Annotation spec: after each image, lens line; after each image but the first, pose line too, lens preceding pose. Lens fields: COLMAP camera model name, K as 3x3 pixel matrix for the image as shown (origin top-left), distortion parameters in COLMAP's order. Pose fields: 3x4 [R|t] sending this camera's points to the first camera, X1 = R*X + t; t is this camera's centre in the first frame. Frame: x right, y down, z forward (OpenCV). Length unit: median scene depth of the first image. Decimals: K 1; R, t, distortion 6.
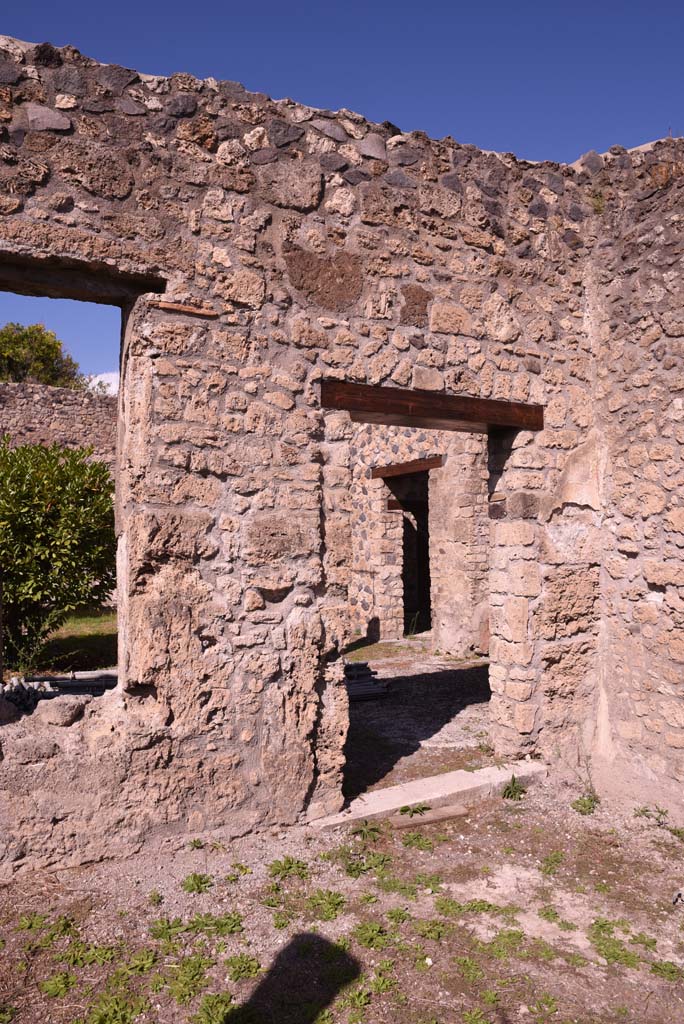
lens RADIAL K [[705.3, 0, 336.9], [0, 705.3, 511.6], [0, 0, 1]] dist [-0.141356, 0.106187]
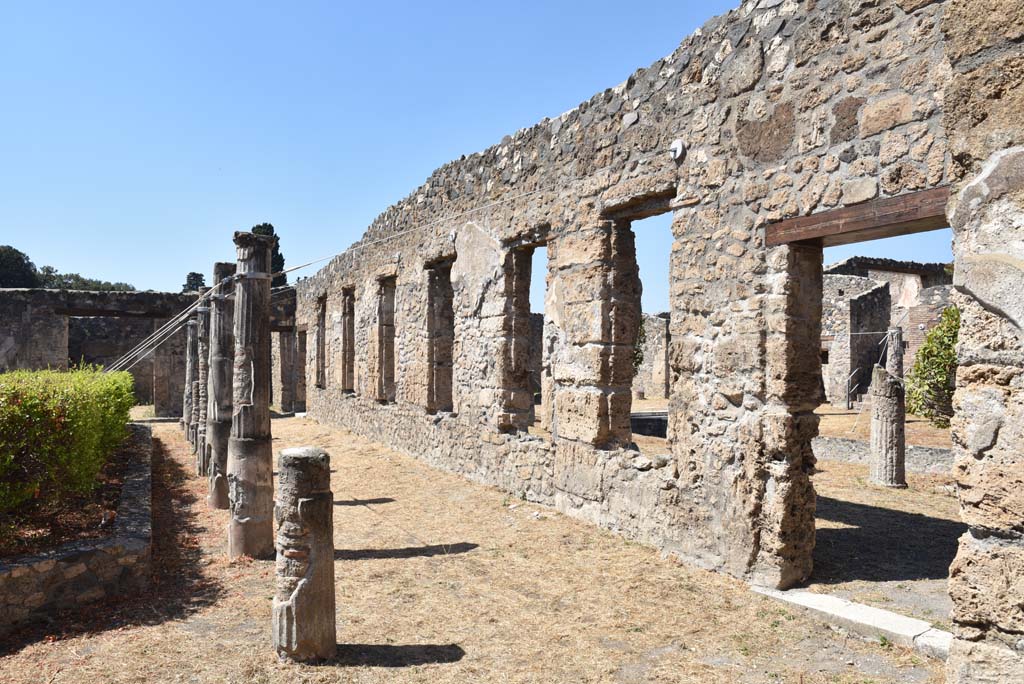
lens RADIAL K [[705.3, 0, 512.0], [0, 705.3, 342.0], [0, 0, 1]] dist [-0.141356, 0.106187]
pose [[0.024188, -0.029807, -0.999263, 1.189569], [0.045192, 0.998566, -0.028693, 0.029289], [0.998685, -0.044465, 0.025501, 0.549408]]
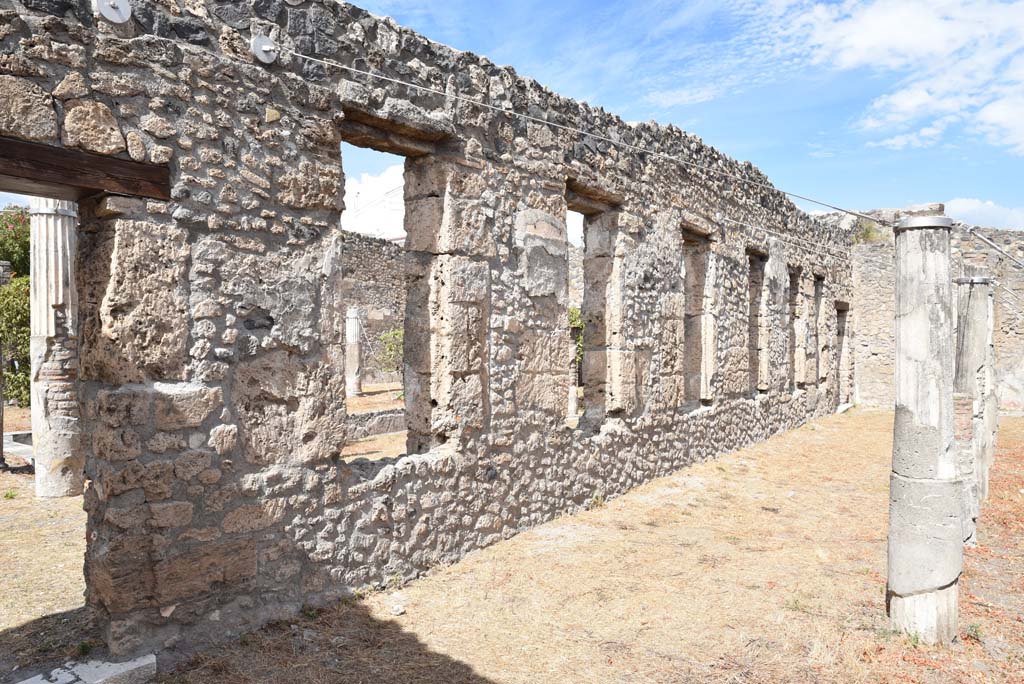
lens RADIAL K [[705.3, 0, 512.0], [0, 705.3, 342.0], [0, 0, 1]] dist [-0.141356, 0.106187]
pose [[0.887023, -0.004882, 0.461699, -3.521885], [-0.019521, 0.998653, 0.048064, -0.113359], [-0.461312, -0.051647, 0.885734, -1.616803]]
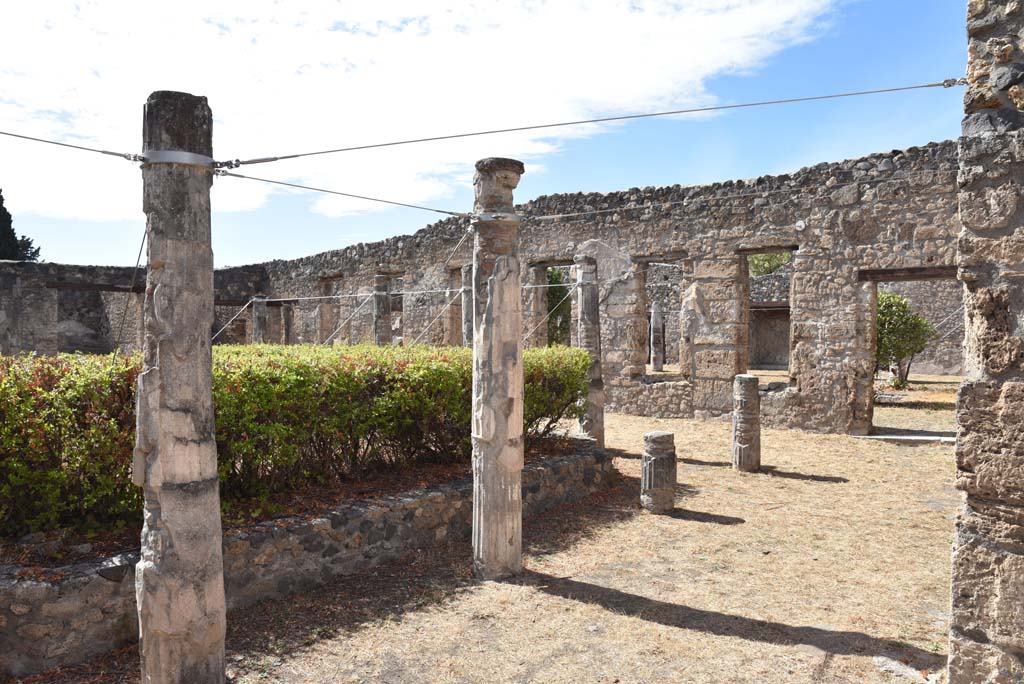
lens RADIAL K [[705.3, 0, 512.0], [0, 705.3, 342.0], [0, 0, 1]] dist [-0.141356, 0.106187]
pose [[0.403663, 0.011664, -0.914833, 1.871662], [0.045449, 0.998429, 0.032783, -0.068279], [0.913778, -0.054811, 0.402499, -1.281225]]
